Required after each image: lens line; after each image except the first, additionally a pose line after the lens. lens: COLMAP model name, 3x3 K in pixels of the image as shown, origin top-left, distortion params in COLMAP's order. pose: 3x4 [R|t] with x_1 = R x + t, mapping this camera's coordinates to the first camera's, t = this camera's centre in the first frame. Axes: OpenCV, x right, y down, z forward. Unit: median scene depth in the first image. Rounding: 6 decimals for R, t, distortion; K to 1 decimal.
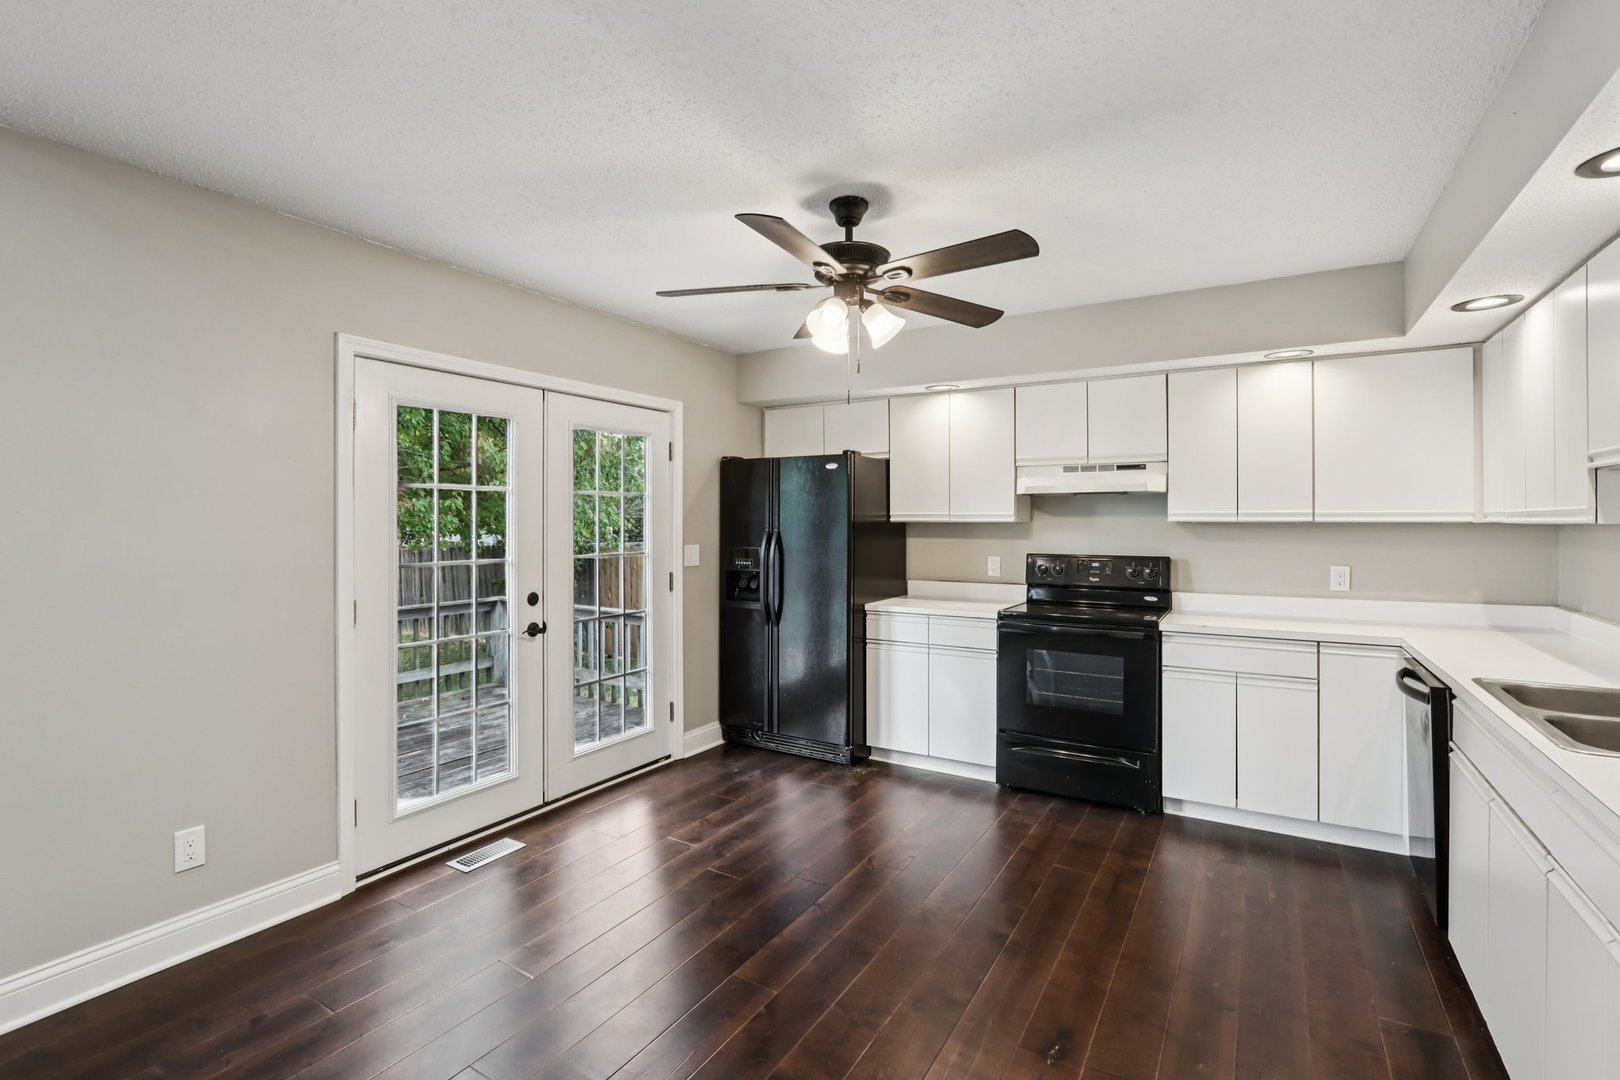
lens RADIAL K [[753.3, 0, 795.2], [0, 753.3, 529.0], [0, 0, 1]] dist [-0.013573, 0.000000]
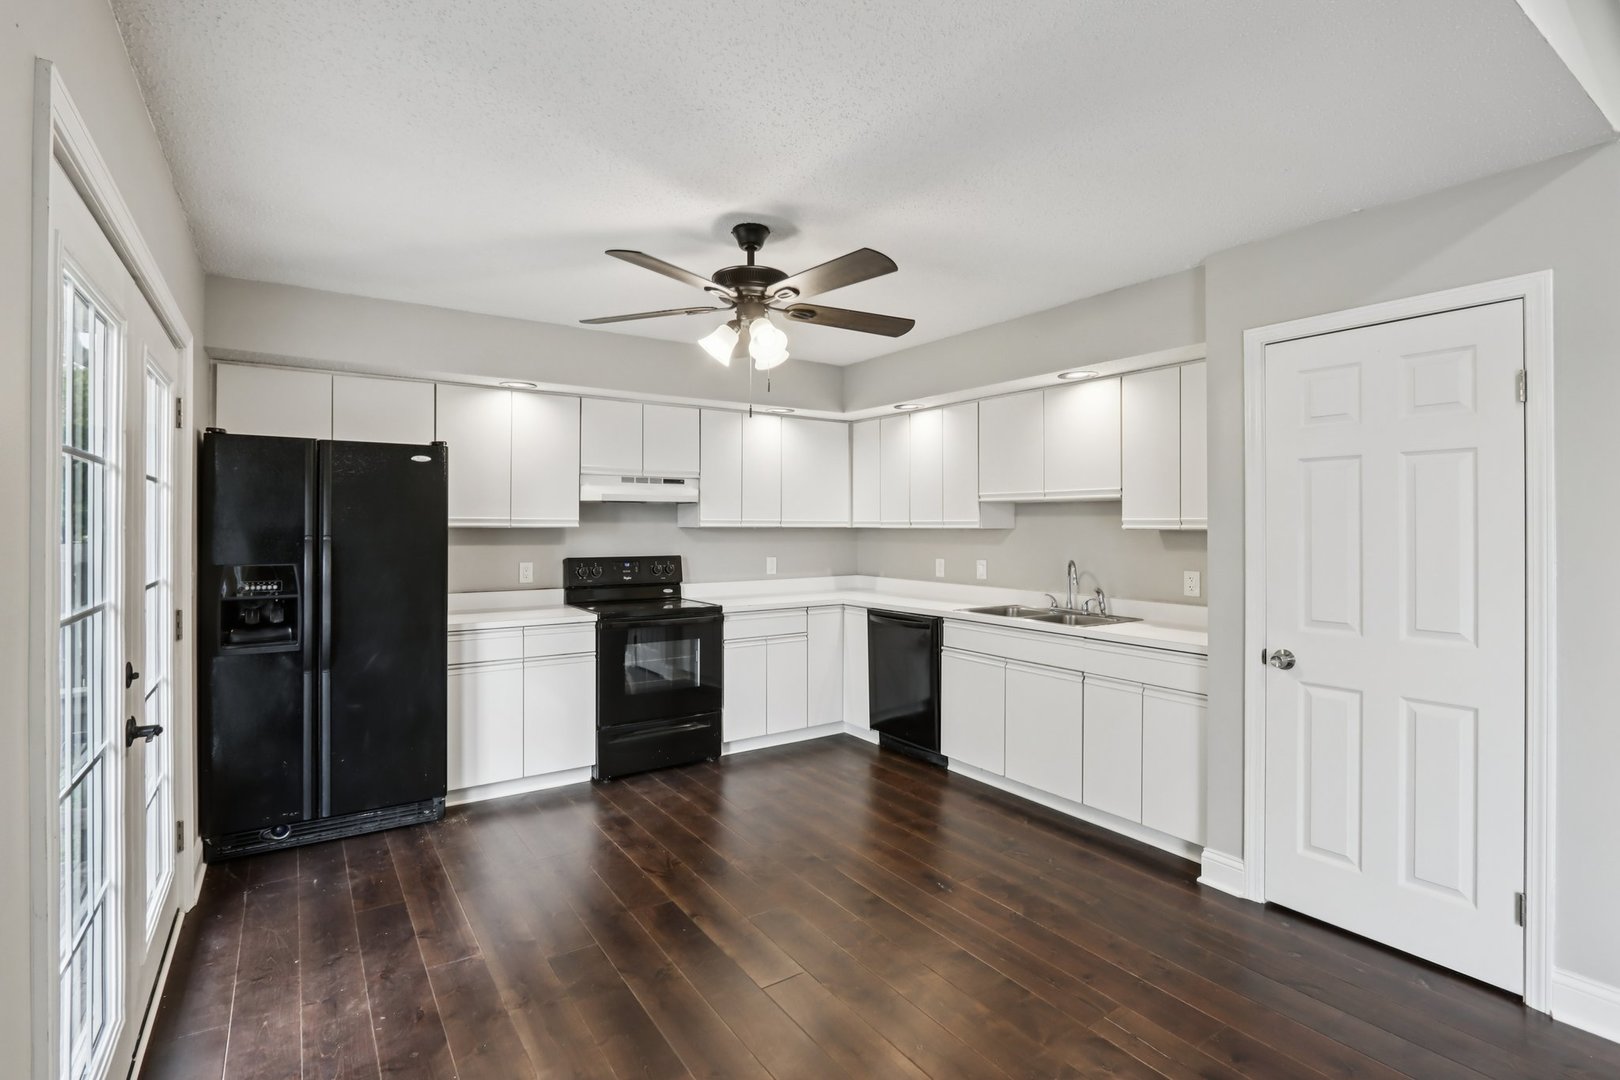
lens RADIAL K [[753.3, 0, 793.1], [0, 753.3, 530.5], [0, 0, 1]] dist [-0.013573, 0.000000]
pose [[0.419704, -0.004126, 0.907652, -0.550438], [0.008283, 0.999965, 0.000715, -0.003365], [-0.907623, 0.007218, 0.419723, 0.314723]]
